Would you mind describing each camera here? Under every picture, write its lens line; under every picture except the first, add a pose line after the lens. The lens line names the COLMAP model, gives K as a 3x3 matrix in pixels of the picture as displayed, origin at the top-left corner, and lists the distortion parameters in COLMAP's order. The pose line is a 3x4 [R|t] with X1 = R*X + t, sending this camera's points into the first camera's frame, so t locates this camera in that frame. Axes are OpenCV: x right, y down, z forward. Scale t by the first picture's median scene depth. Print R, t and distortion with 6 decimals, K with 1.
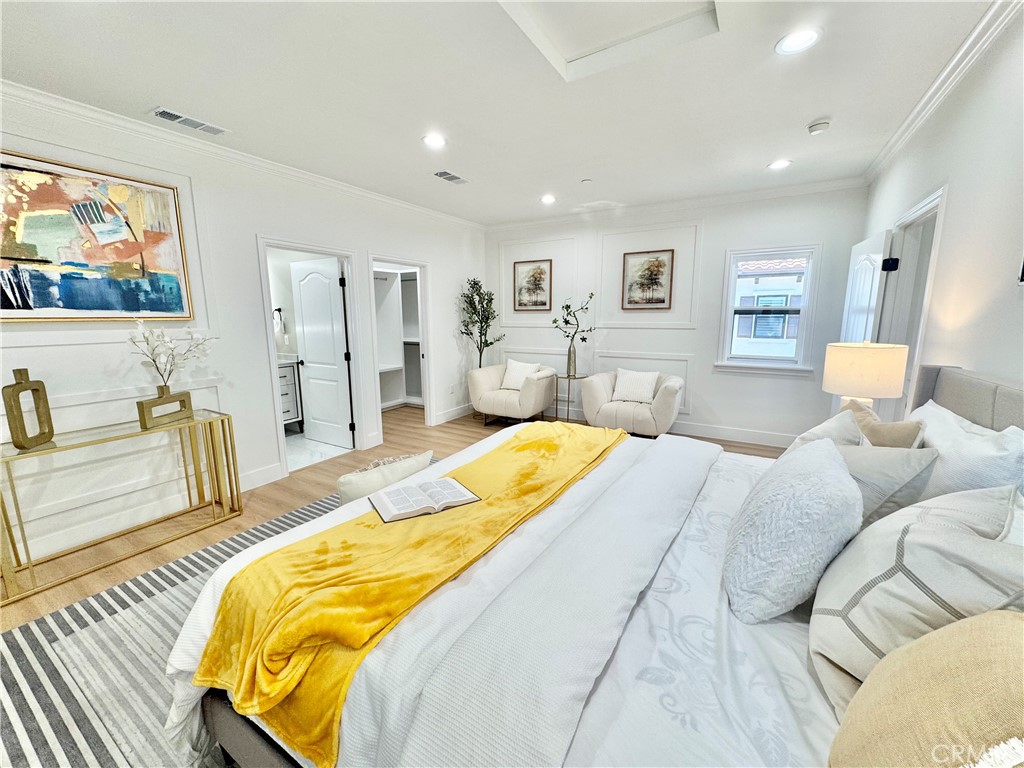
lens RADIAL K [[409.8, 0, 512.0], [0, 409.8, 384.0], [0, 0, 1]] dist [-0.001236, -0.000308]
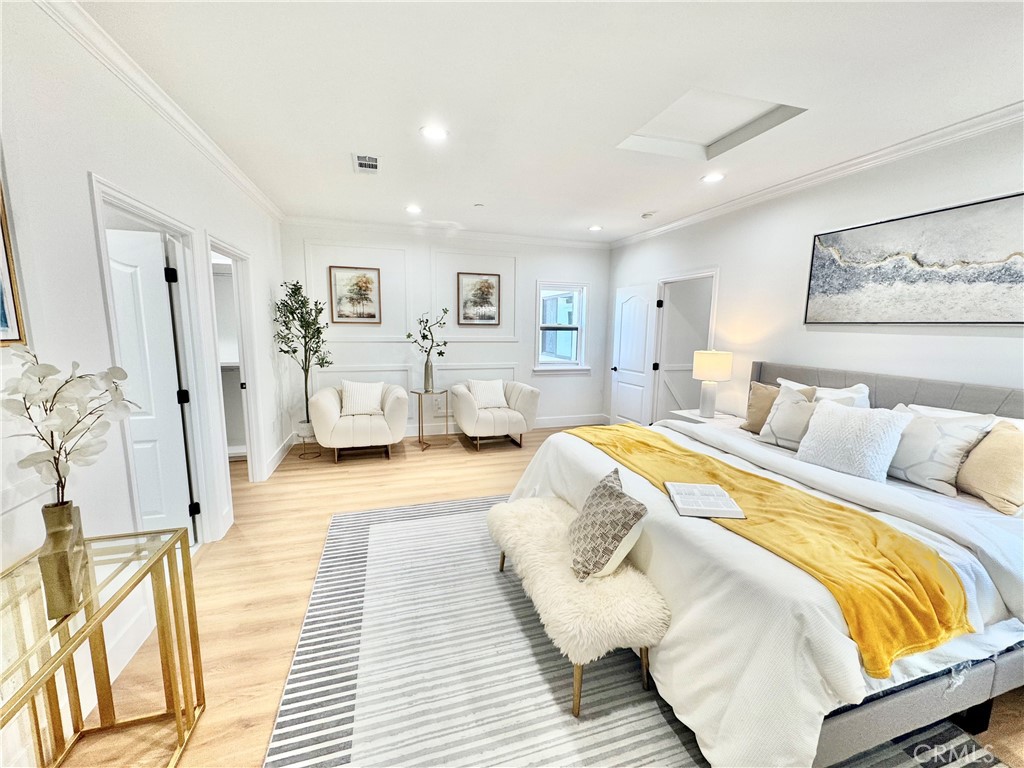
lens RADIAL K [[391.1, 0, 510.1], [0, 391.1, 397.1], [0, 0, 1]] dist [-0.039233, 0.000101]
pose [[0.662181, -0.115073, 0.740455, -0.542484], [0.110731, 0.992317, 0.055188, -0.046243], [-0.741117, 0.045447, 0.669836, 0.296211]]
